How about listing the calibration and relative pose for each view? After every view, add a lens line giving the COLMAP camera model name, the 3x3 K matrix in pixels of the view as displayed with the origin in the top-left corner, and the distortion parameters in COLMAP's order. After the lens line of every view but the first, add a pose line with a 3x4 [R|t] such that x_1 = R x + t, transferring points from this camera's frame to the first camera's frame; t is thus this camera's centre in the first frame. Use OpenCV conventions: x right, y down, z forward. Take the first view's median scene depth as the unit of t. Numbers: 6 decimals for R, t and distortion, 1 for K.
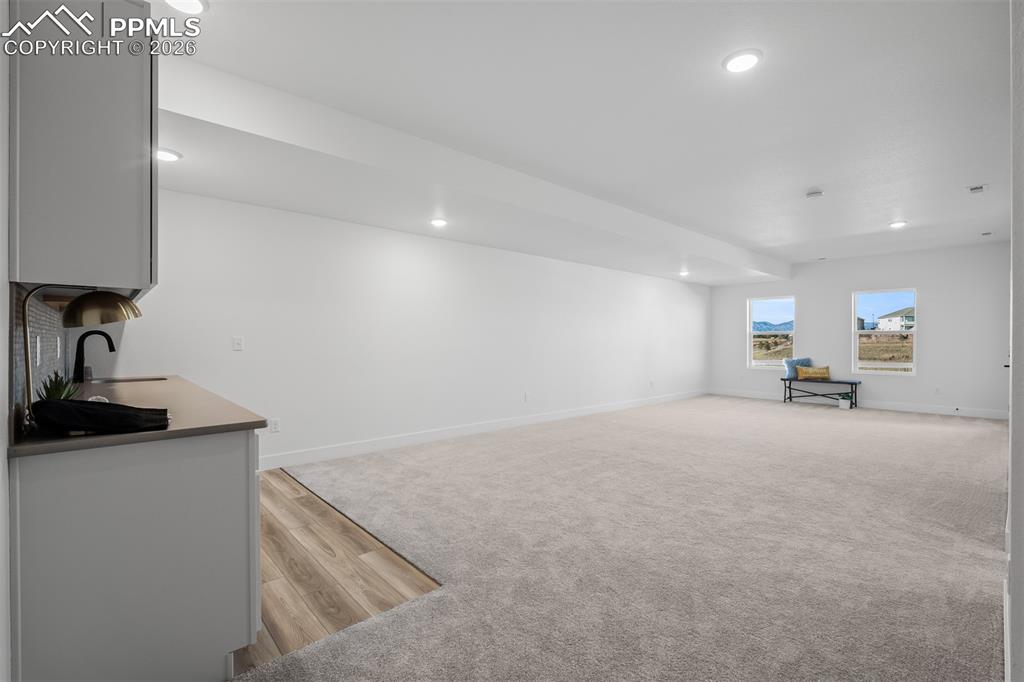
lens RADIAL K [[452.1, 0, 512.0], [0, 452.1, 341.0], [0, 0, 1]] dist [-0.000367, -0.000140]
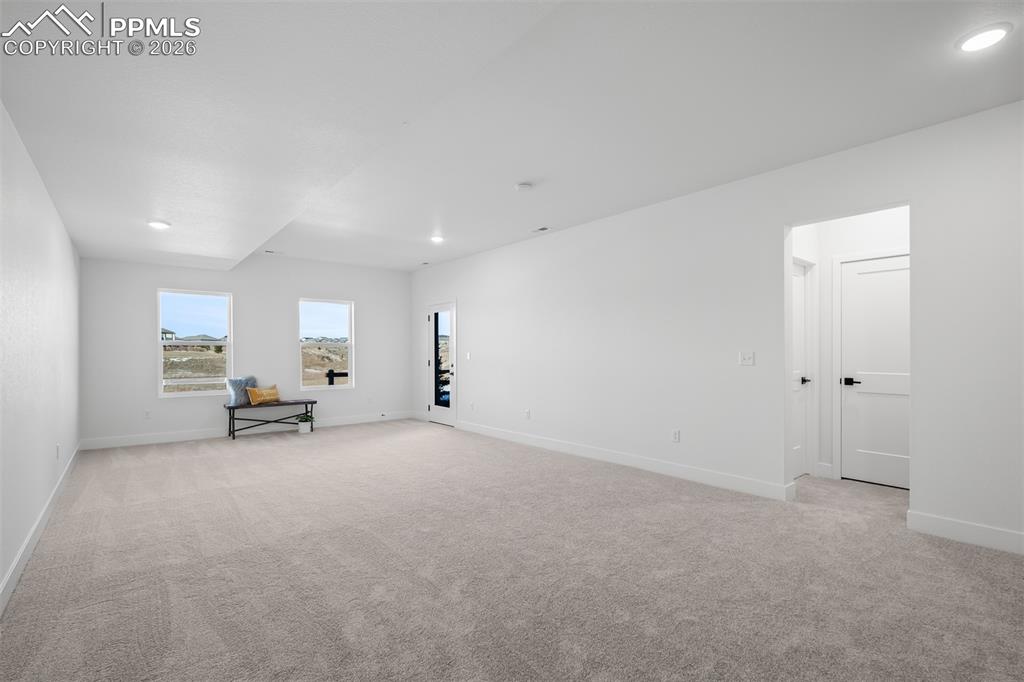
lens RADIAL K [[470.0, 0, 512.0], [0, 470.0, 341.0], [0, 0, 1]] dist [0.001416, 0.000288]
pose [[0.066802, 0.020545, 0.997555, -0.124711], [0.003562, 0.999777, -0.020830, -0.004543], [-0.997760, 0.004945, 0.066713, 0.513664]]
